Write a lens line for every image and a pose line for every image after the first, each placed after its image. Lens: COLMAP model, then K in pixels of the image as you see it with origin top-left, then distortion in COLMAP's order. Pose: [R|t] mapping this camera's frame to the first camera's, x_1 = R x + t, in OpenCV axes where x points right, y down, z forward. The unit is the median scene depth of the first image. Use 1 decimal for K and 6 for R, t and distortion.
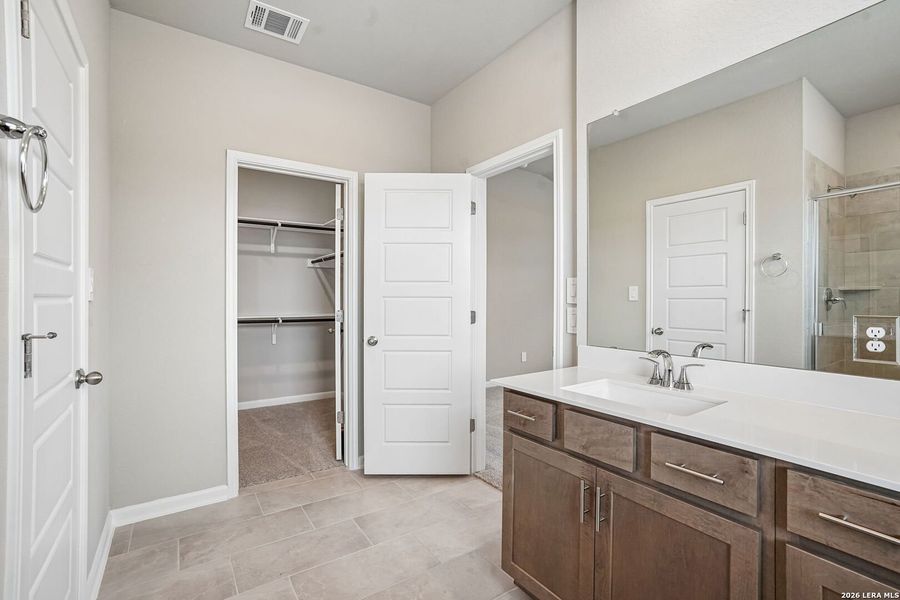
lens RADIAL K [[416.1, 0, 445.6], [0, 416.1, 297.5], [0, 0, 1]] dist [-0.002981, 0.000736]
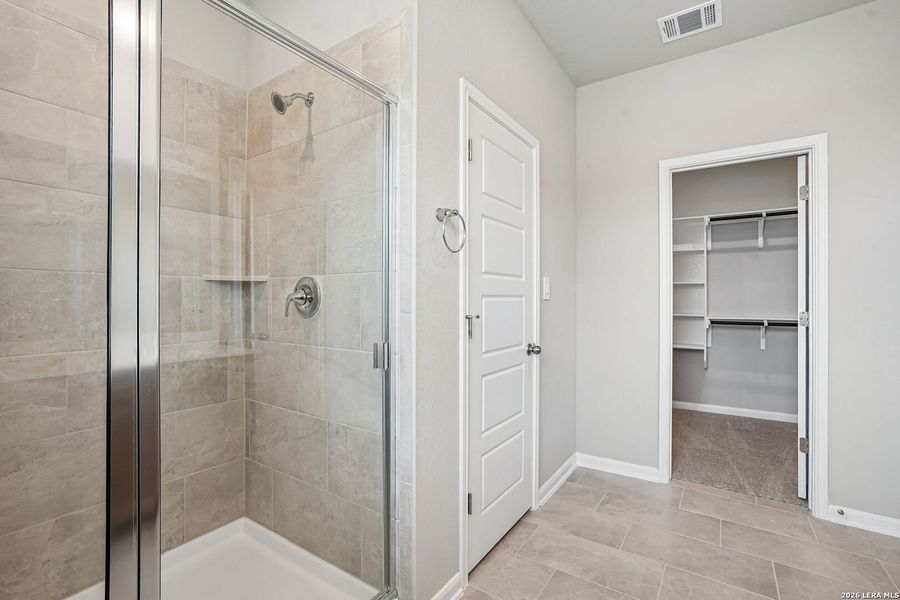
lens RADIAL K [[416.1, 0, 445.6], [0, 416.1, 297.5], [0, 0, 1]] dist [-0.002981, 0.000736]
pose [[0.369519, -0.006762, -0.929198, 0.280391], [0.003344, 0.999977, -0.005947, 0.006124], [0.929217, -0.000909, 0.369533, 0.077464]]
